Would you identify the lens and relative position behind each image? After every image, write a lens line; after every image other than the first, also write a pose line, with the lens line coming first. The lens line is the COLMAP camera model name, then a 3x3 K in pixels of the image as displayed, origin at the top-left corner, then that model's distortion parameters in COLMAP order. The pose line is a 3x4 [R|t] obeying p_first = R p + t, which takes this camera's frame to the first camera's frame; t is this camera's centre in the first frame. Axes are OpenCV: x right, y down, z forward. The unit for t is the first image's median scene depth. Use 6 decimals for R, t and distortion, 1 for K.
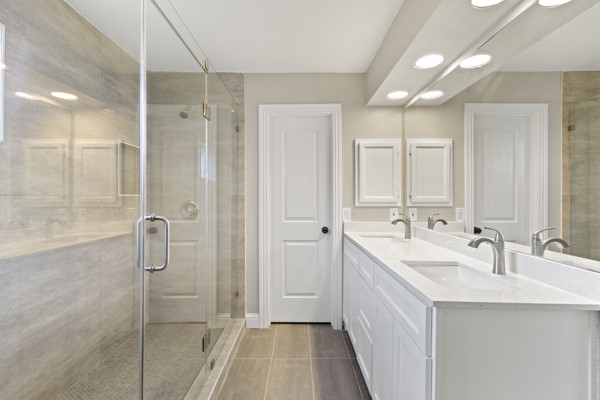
lens RADIAL K [[275.6, 0, 300.0], [0, 275.6, 195.7], [0, 0, 1]] dist [-0.005200, 0.000837]
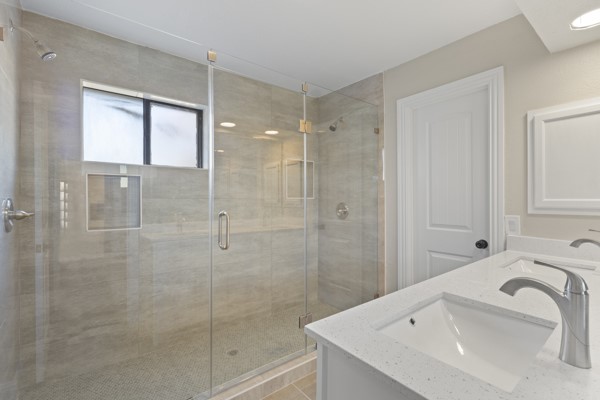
lens RADIAL K [[275.6, 0, 301.1], [0, 275.6, 200.1], [0, 0, 1]] dist [-0.005200, 0.000837]
pose [[0.625691, 0.000965, -0.780071, 0.374944], [0.004719, 0.999976, 0.005022, 0.000482], [0.780057, -0.006824, 0.625671, 0.163386]]
